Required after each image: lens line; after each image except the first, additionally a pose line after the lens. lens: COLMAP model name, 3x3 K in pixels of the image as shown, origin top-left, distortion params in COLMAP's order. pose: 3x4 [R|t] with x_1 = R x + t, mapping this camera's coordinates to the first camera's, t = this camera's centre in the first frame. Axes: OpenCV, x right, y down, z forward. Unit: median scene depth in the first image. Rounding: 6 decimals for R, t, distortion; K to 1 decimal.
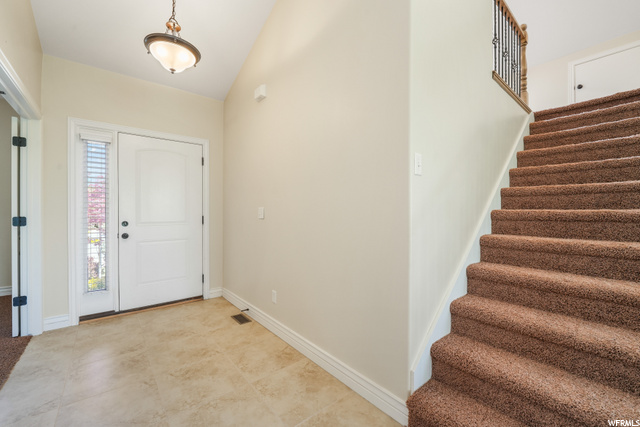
lens RADIAL K [[261.9, 0, 320.1], [0, 261.9, 212.3], [0, 0, 1]] dist [-0.008290, 0.000254]
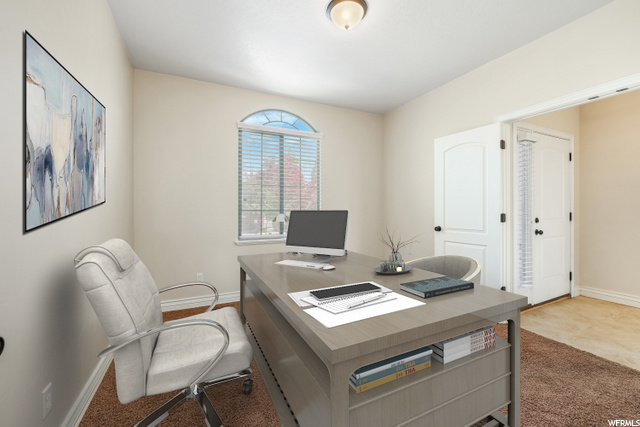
lens RADIAL K [[261.9, 0, 319.5], [0, 261.9, 212.5], [0, 0, 1]] dist [-0.008290, 0.000254]
pose [[0.971414, -0.005102, -0.237337, -1.337310], [0.006905, 0.999953, 0.006766, 0.000379], [0.237292, -0.008211, 0.971404, -0.202962]]
